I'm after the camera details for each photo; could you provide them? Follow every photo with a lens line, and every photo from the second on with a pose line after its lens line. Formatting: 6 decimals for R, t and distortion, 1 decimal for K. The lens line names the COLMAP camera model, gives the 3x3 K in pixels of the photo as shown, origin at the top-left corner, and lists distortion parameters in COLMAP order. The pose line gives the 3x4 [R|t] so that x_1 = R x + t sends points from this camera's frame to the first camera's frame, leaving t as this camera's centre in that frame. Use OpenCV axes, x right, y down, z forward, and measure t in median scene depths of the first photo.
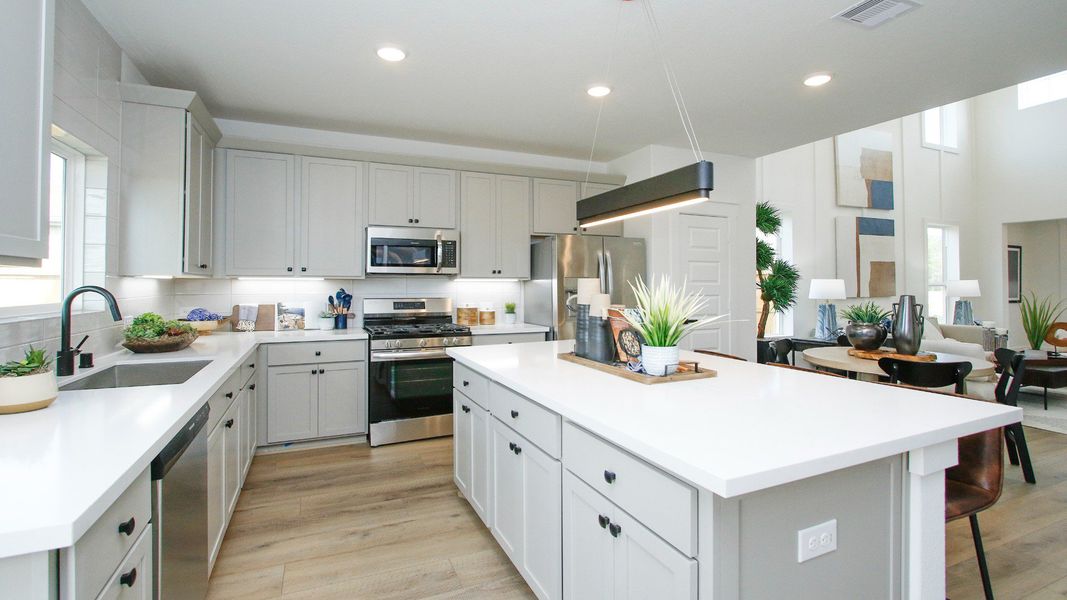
lens RADIAL K [[491.1, 0, 524.7], [0, 491.1, 280.5], [0, 0, 1]] dist [-0.017020, 0.002599]
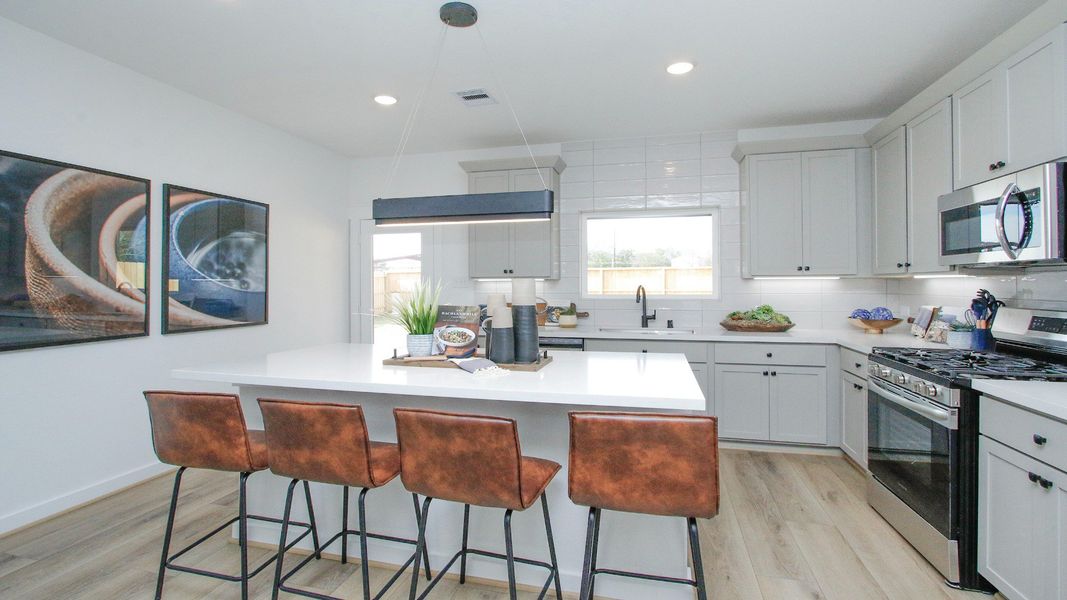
lens RADIAL K [[491.1, 0, 528.1], [0, 491.1, 288.3], [0, 0, 1]] dist [-0.017020, 0.002599]
pose [[-0.612736, 0.009576, -0.790230, 0.383426], [0.011126, 0.999932, 0.003490, 0.004276], [0.790209, -0.006654, -0.612801, 0.692262]]
